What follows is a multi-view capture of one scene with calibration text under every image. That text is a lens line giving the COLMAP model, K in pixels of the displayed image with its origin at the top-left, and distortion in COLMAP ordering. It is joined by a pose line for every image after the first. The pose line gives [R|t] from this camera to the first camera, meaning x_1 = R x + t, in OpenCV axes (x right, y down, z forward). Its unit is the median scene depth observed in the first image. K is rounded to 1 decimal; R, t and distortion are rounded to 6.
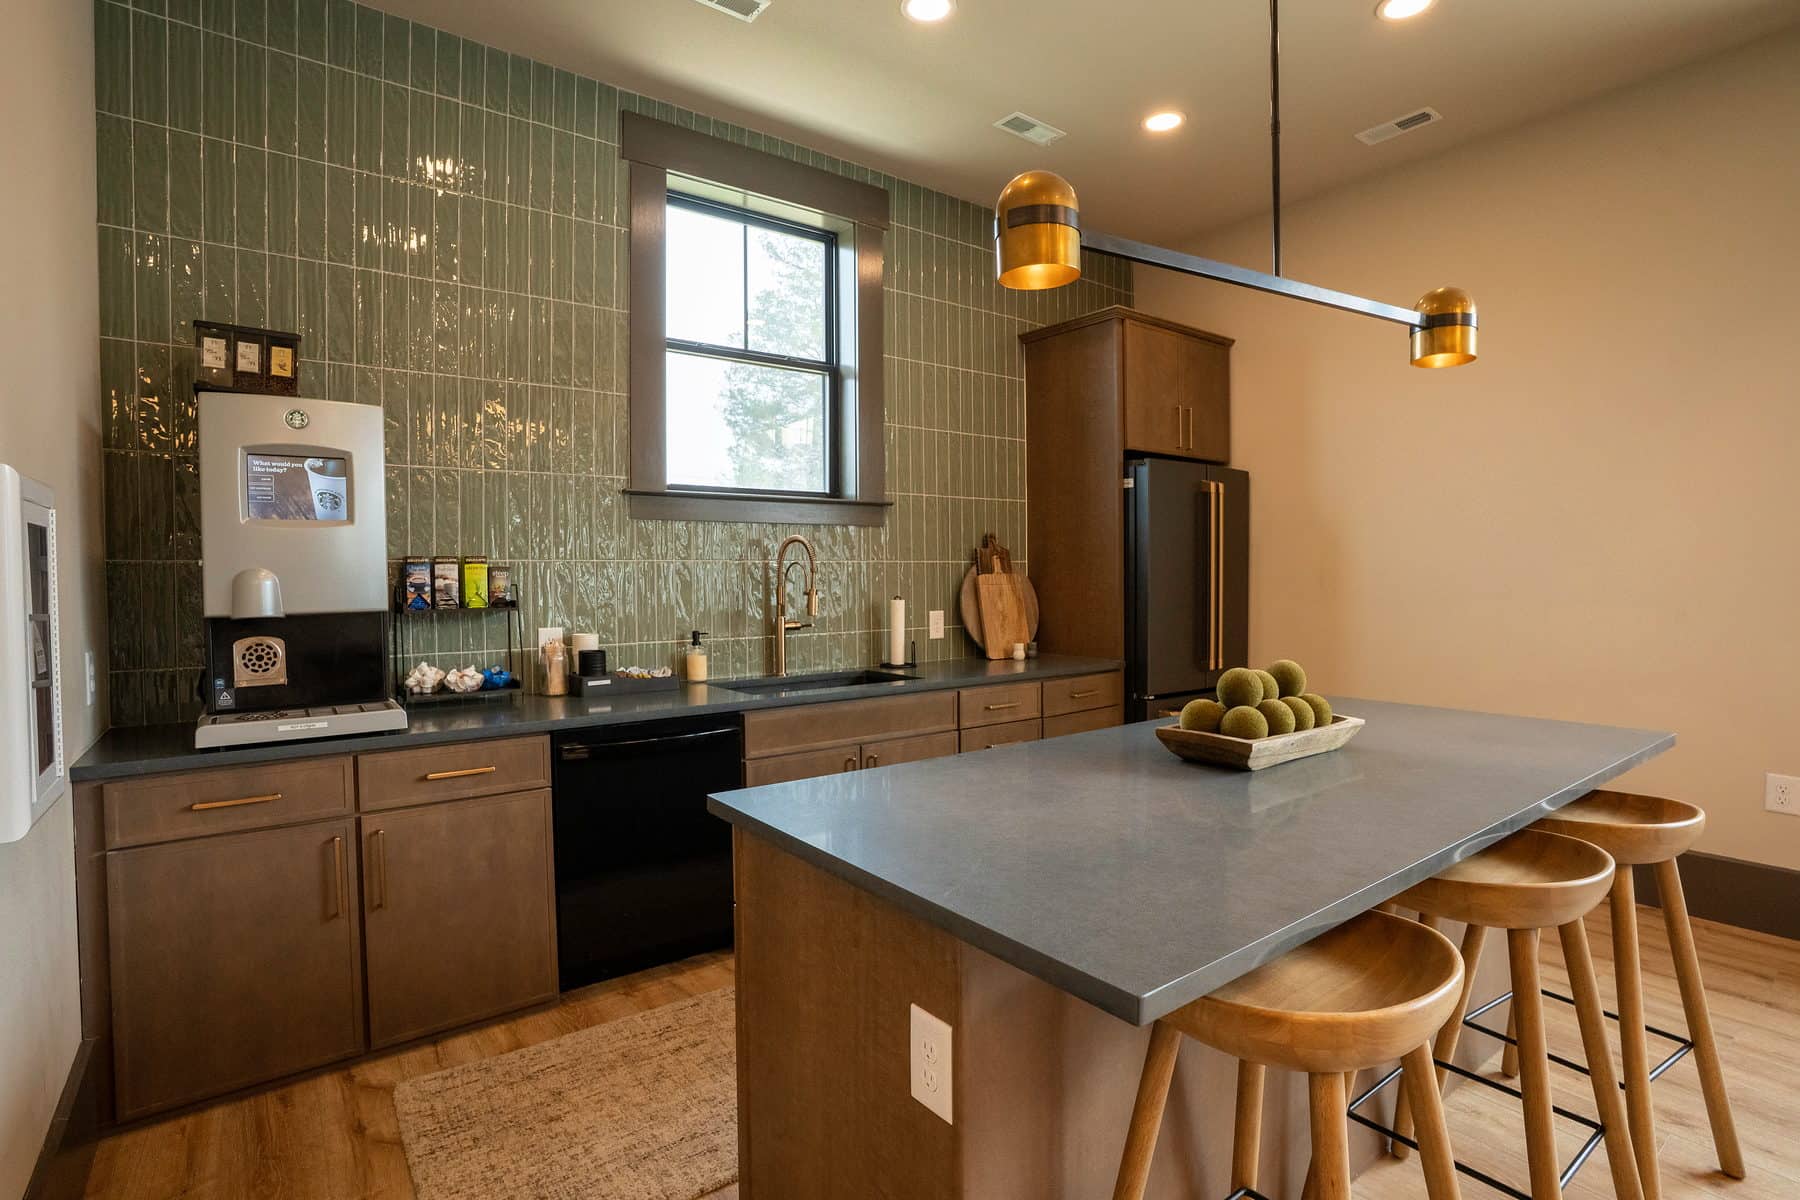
lens RADIAL K [[873.0, 0, 901.5], [0, 873.0, 587.0], [0, 0, 1]] dist [-0.051387, 0.014036]
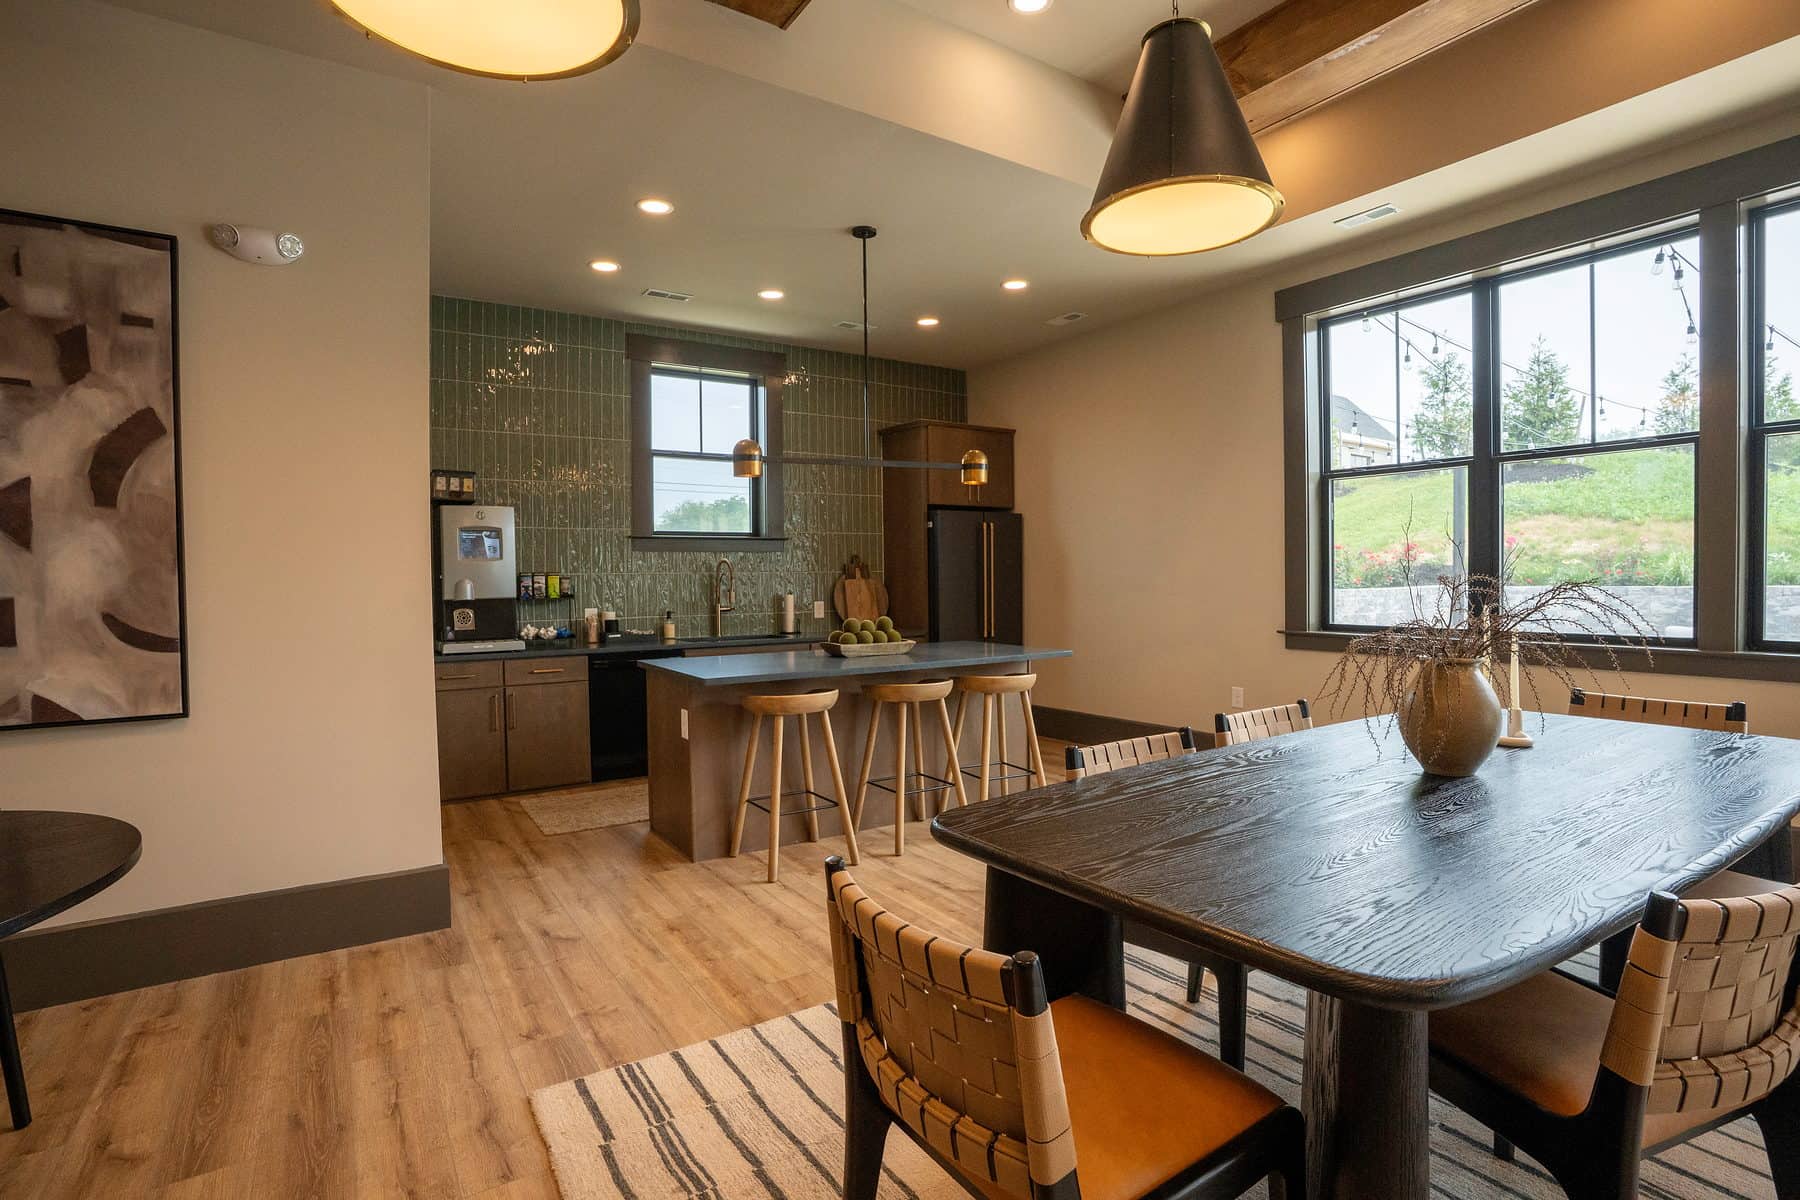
lens RADIAL K [[873.0, 0, 893.8], [0, 873.0, 588.9], [0, 0, 1]] dist [-0.051387, 0.014036]
pose [[0.997140, -0.001445, -0.075567, 0.409692], [0.001496, 0.999999, 0.000626, 0.003357], [0.075566, -0.000737, 0.997141, -0.869095]]
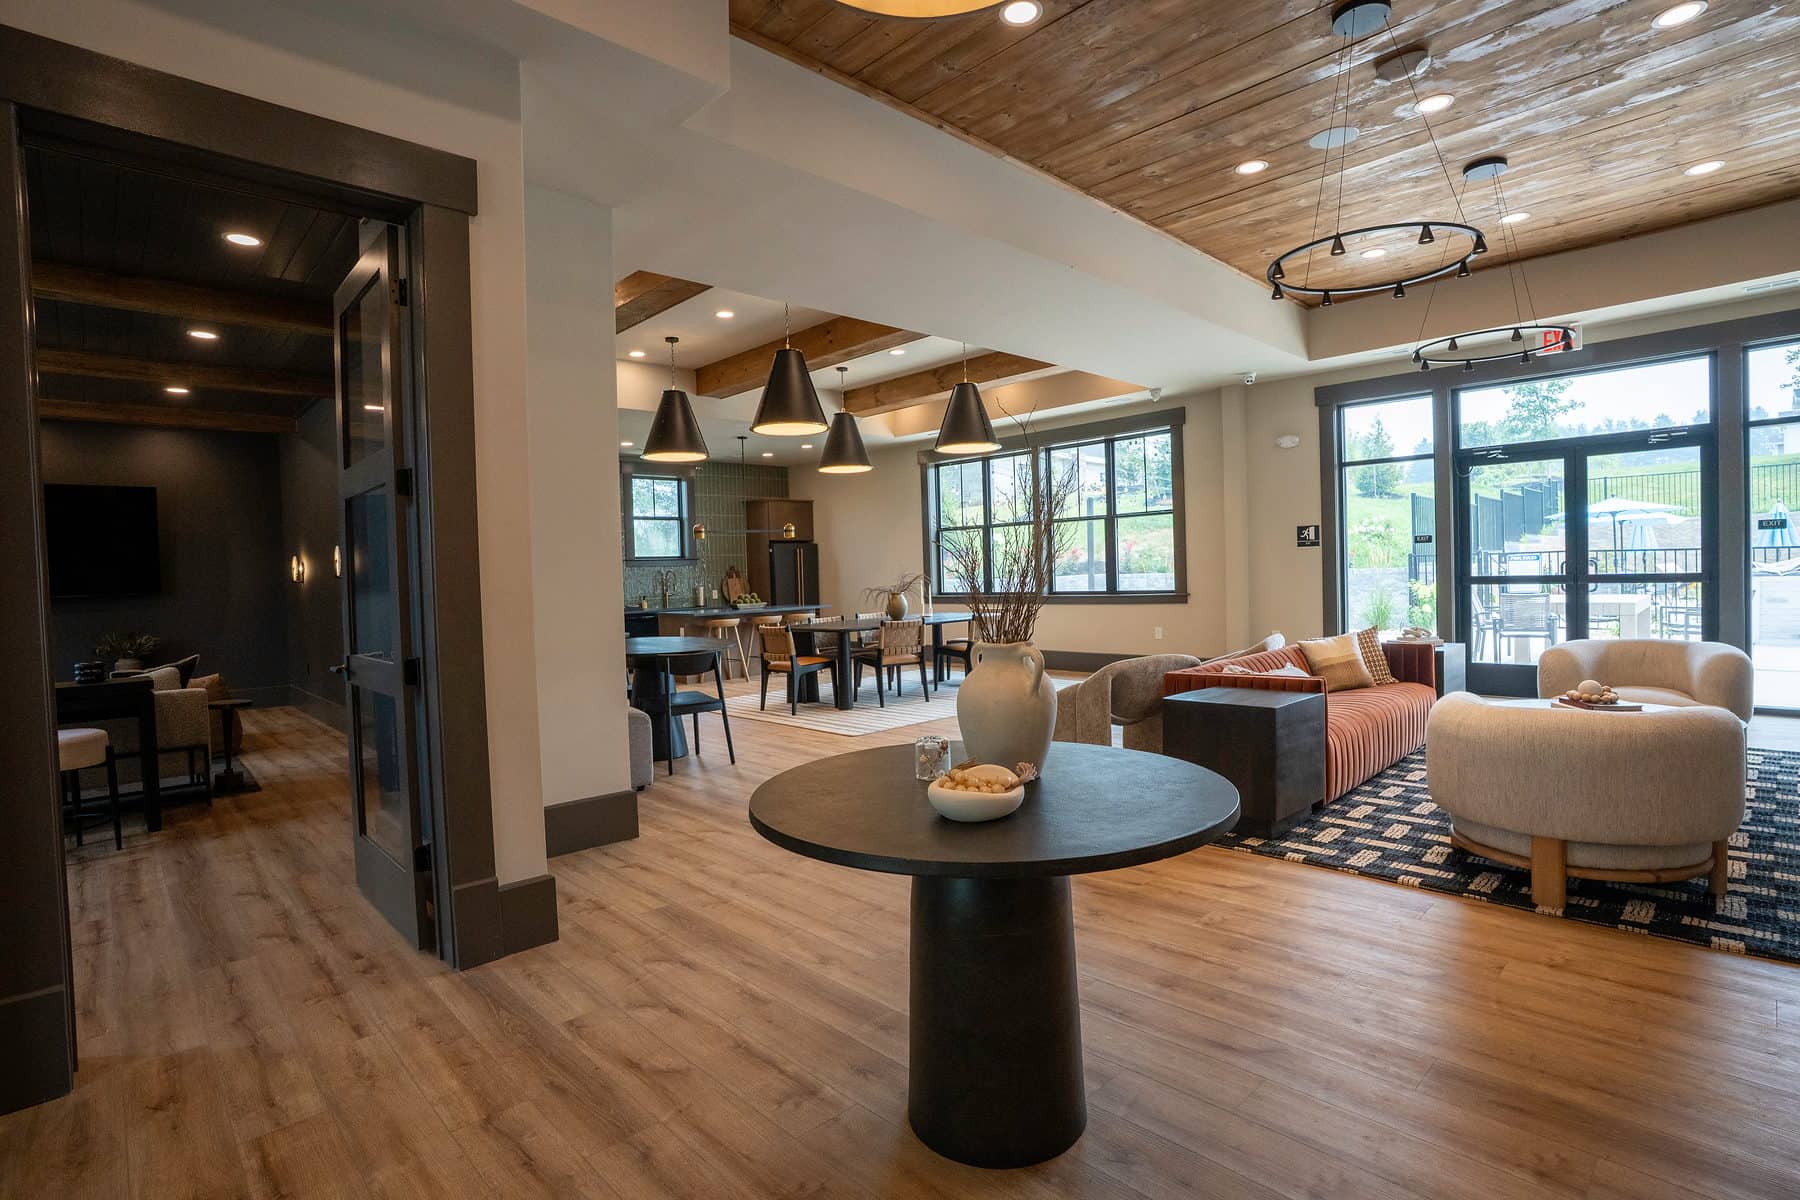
lens RADIAL K [[873.0, 0, 886.2], [0, 873.0, 586.8], [0, 0, 1]] dist [-0.051387, 0.014036]
pose [[0.994619, -0.024812, 0.100588, 0.467251], [0.024679, 0.999692, 0.002564, 0.030212], [-0.100621, -0.000068, 0.994925, -3.101093]]
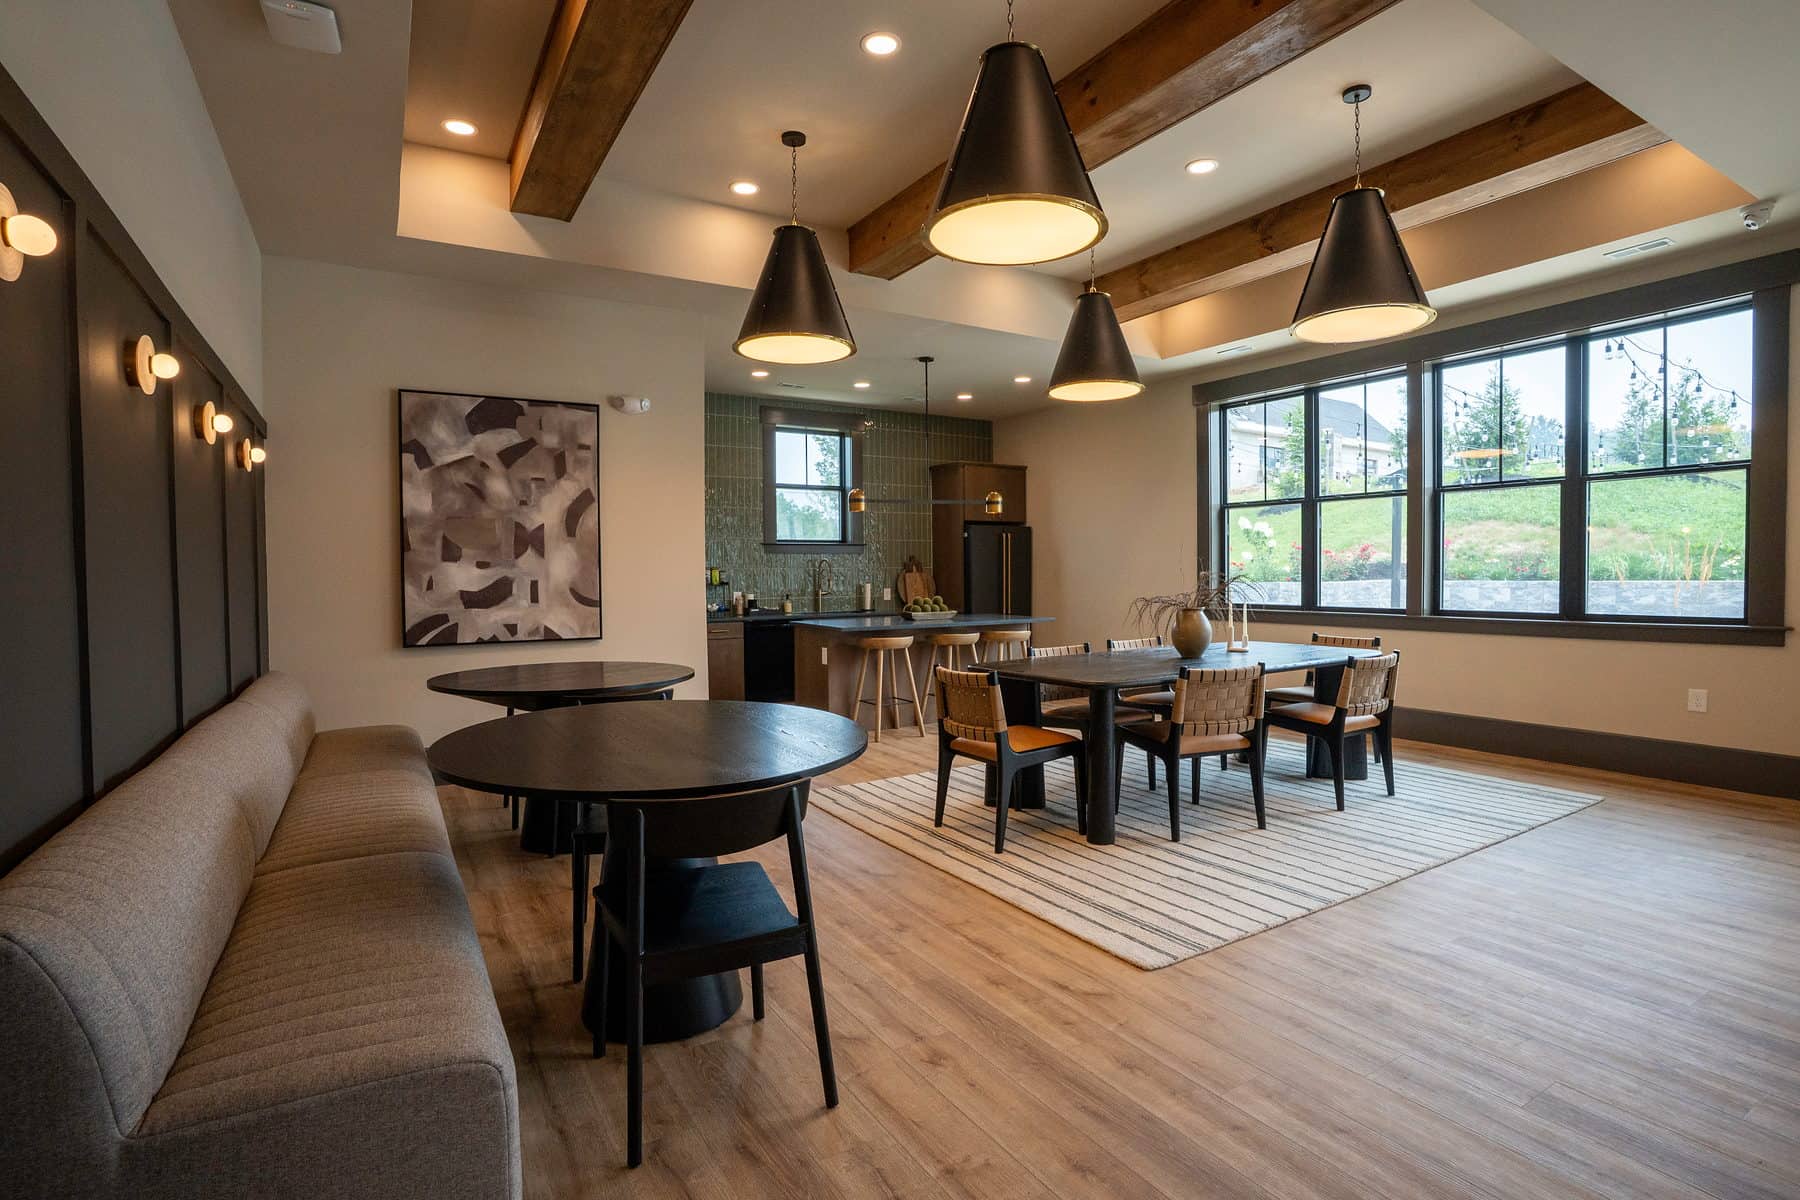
lens RADIAL K [[873.0, 0, 905.3], [0, 873.0, 589.9], [0, 0, 1]] dist [-0.051387, 0.014036]
pose [[0.994893, 0.002800, -0.100900, 0.435802], [-0.001925, 0.999960, 0.008766, 0.013764], [0.100920, -0.008527, 0.994858, -1.802159]]
